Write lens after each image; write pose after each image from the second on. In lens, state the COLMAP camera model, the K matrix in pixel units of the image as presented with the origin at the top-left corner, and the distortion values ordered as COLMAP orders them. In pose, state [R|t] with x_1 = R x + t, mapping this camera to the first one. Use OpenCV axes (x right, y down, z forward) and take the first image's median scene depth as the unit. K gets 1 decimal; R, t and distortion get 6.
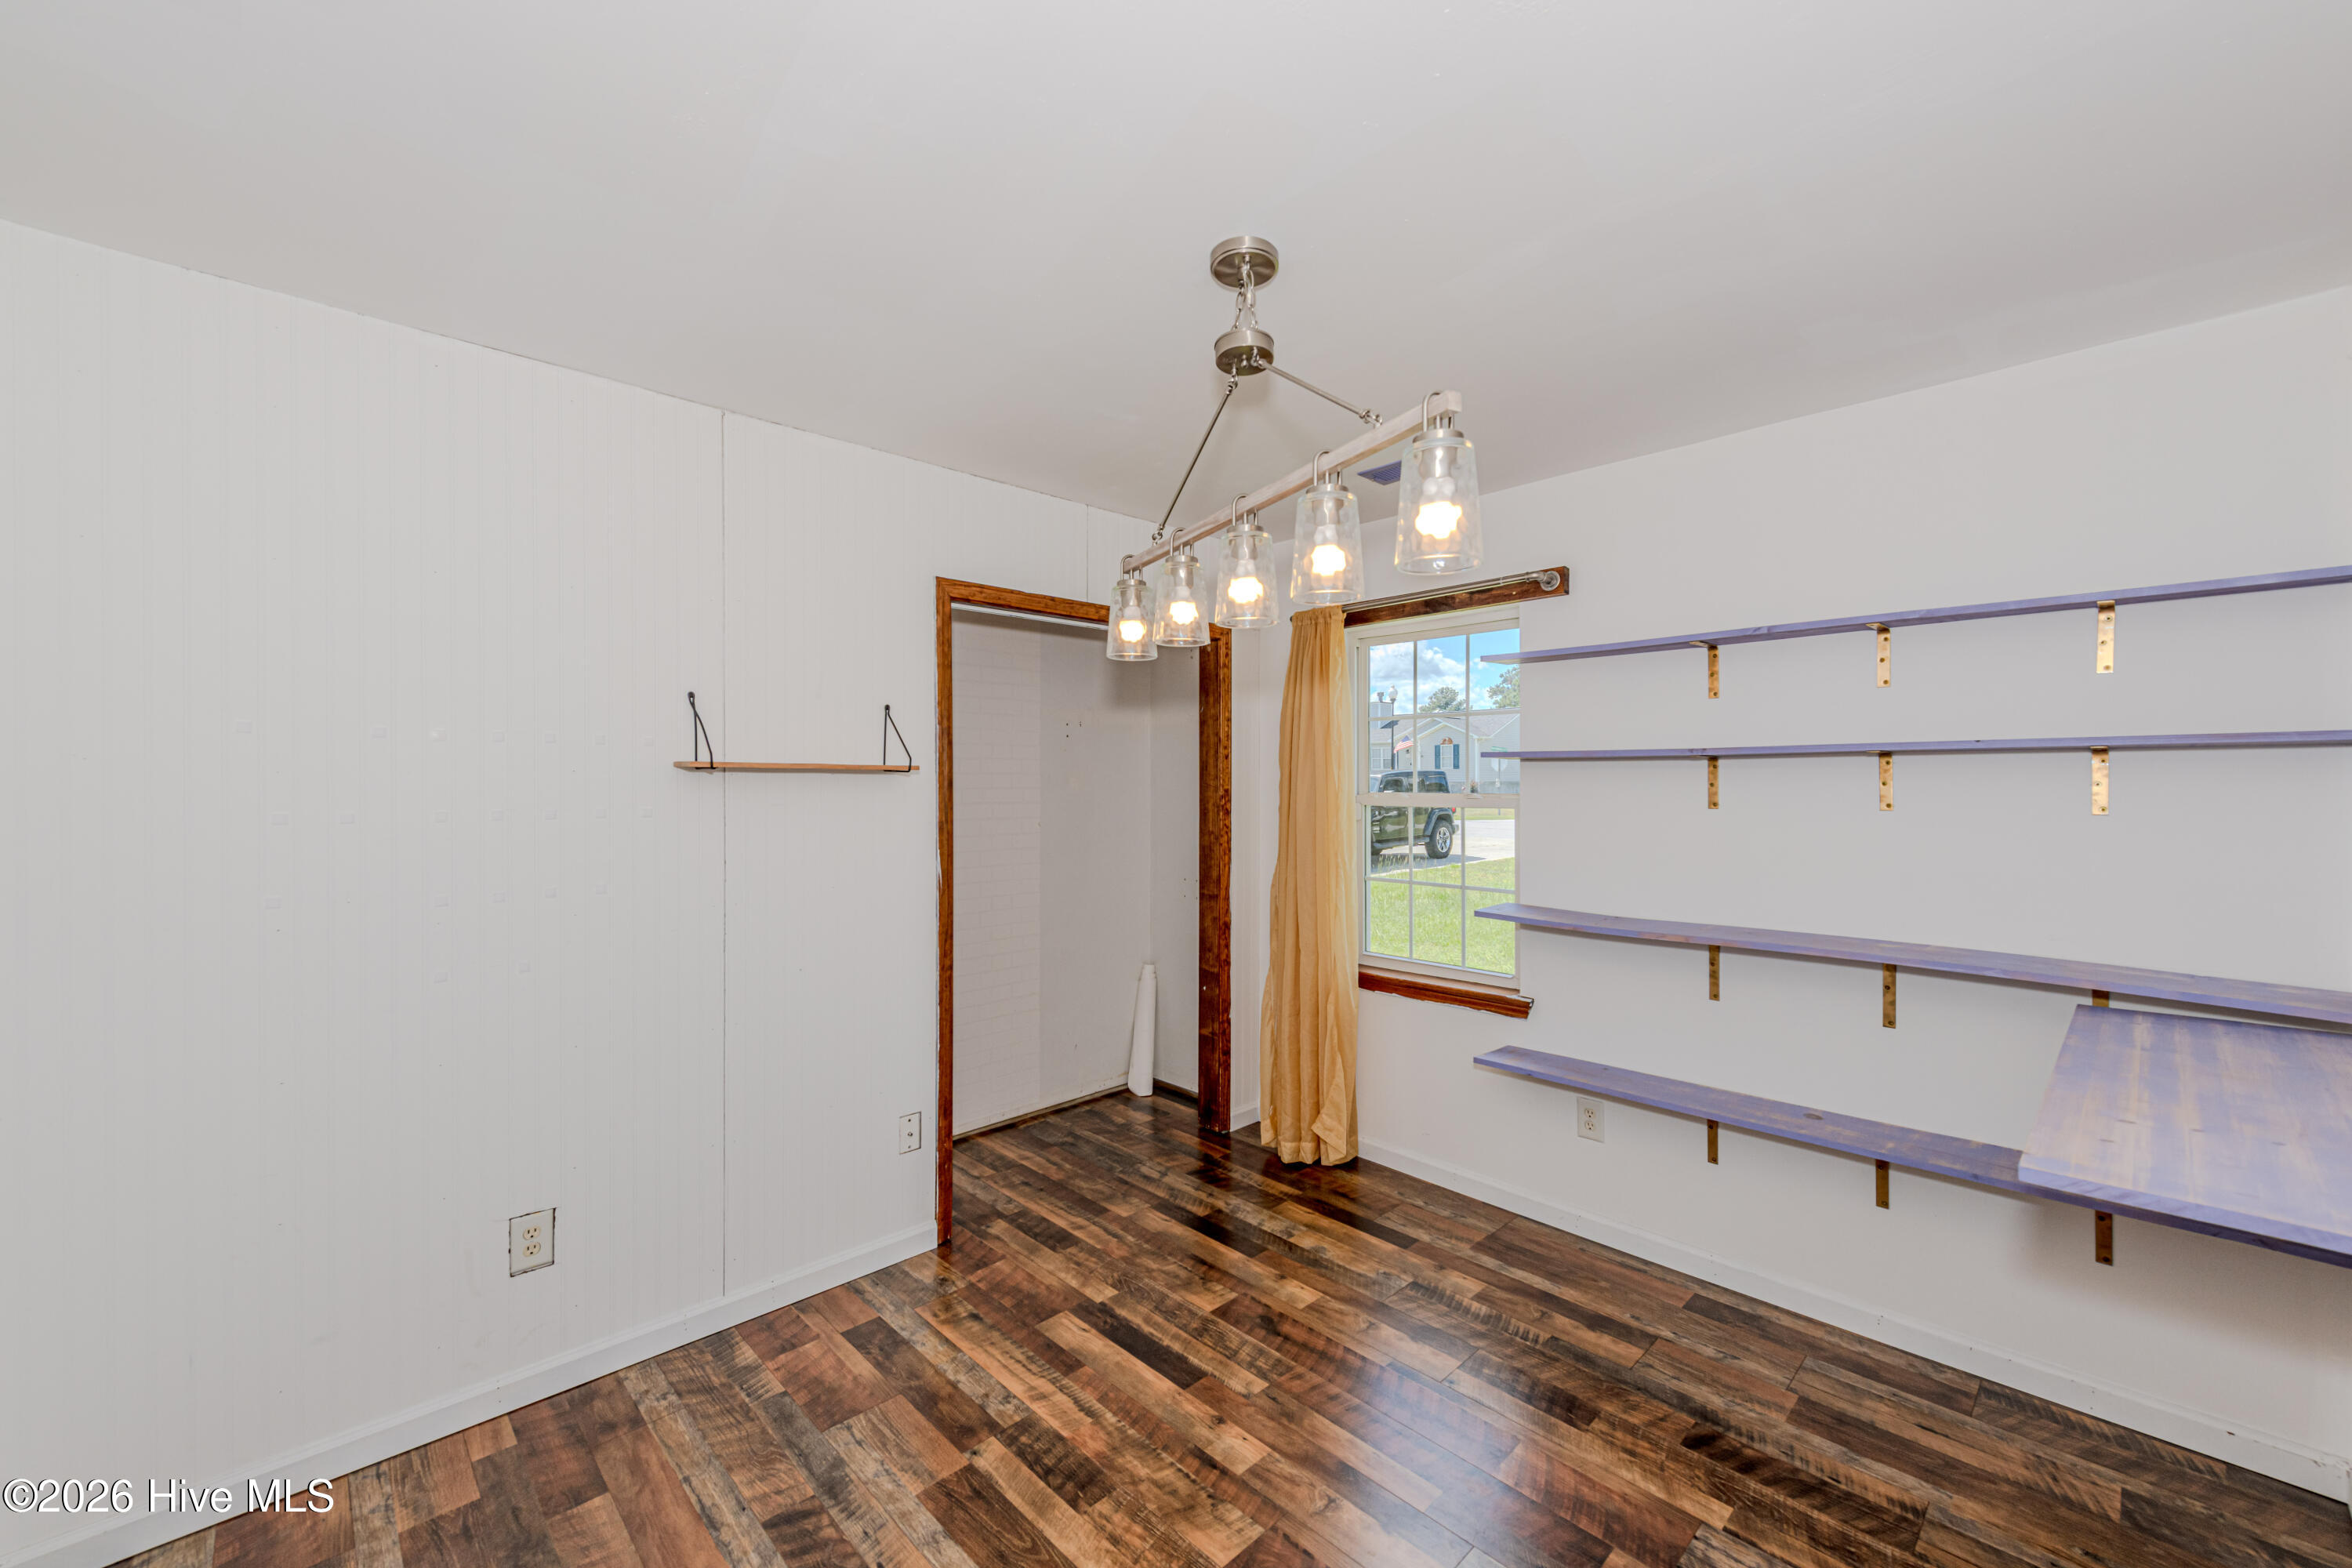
lens RADIAL K [[932.9, 0, 1179.9], [0, 932.9, 795.8], [0, 0, 1]] dist [0.019128, -0.008490]
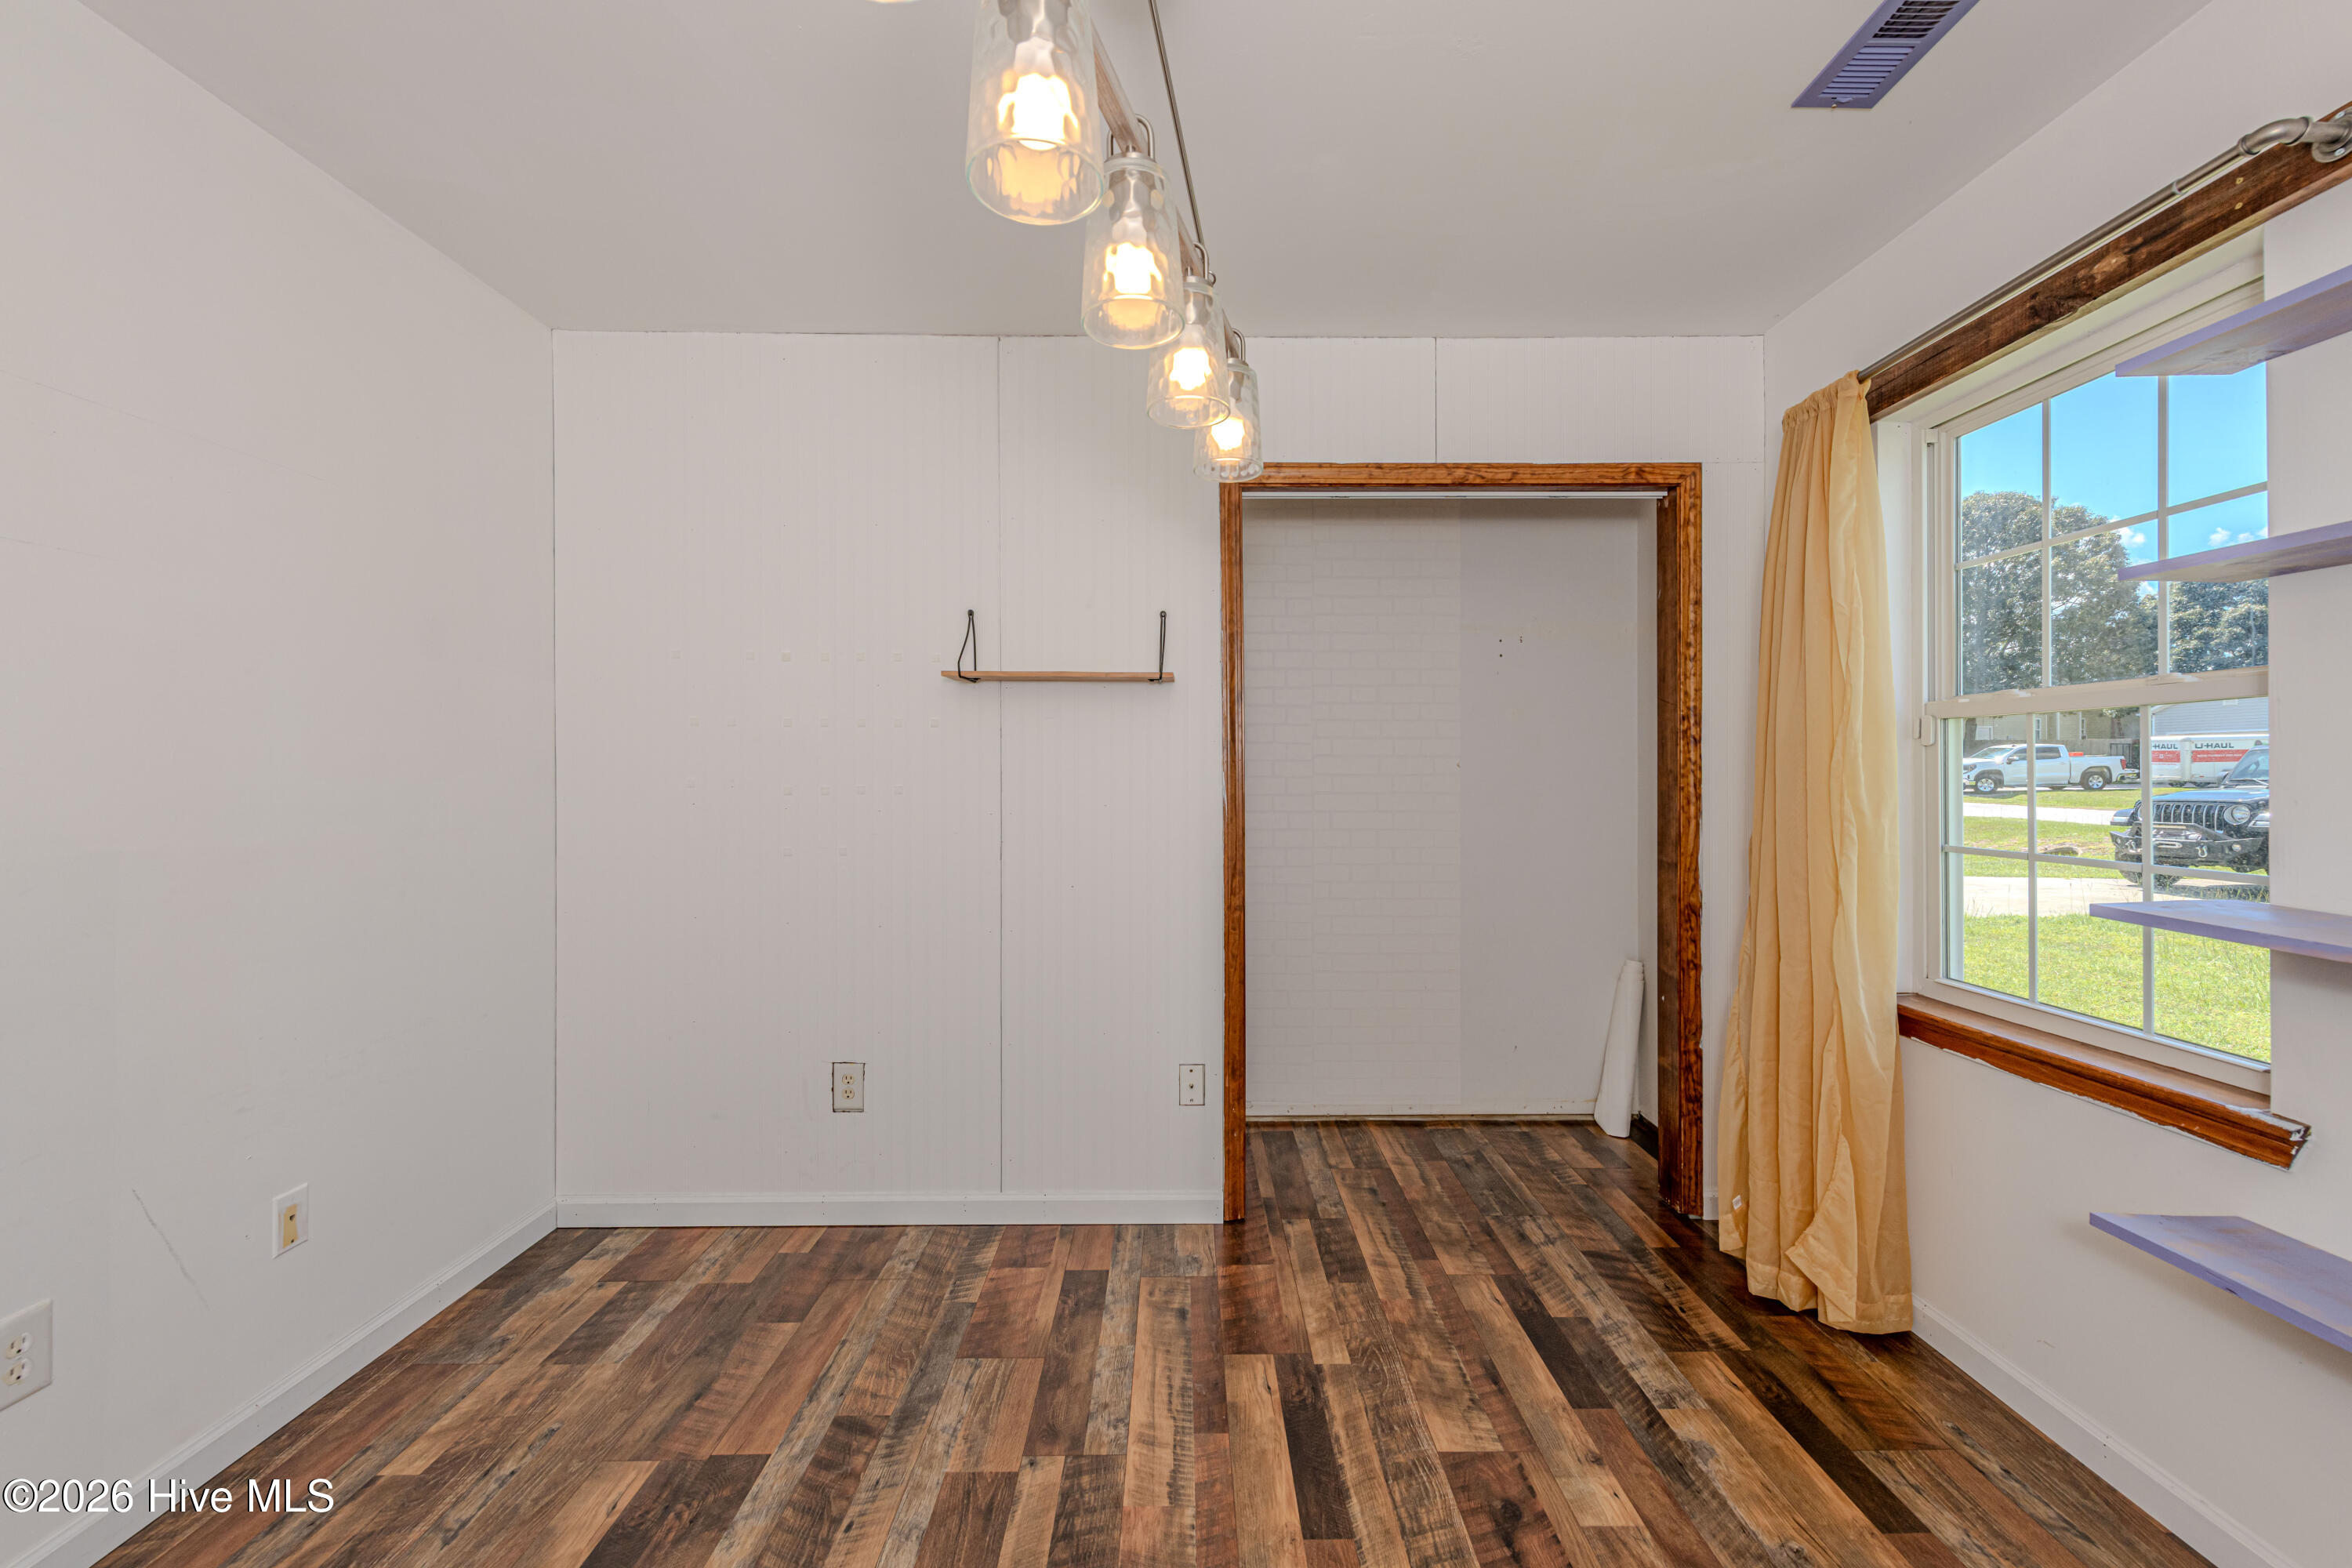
lens RADIAL K [[904.4, 0, 1185.4], [0, 904.4, 781.3], [0, 0, 1]] dist [0.017753, -0.007696]
pose [[0.729102, 0.007219, -0.684367, 0.301488], [-0.013618, 0.999899, -0.003961, 0.070756], [0.684270, 0.012207, 0.729127, 0.354499]]
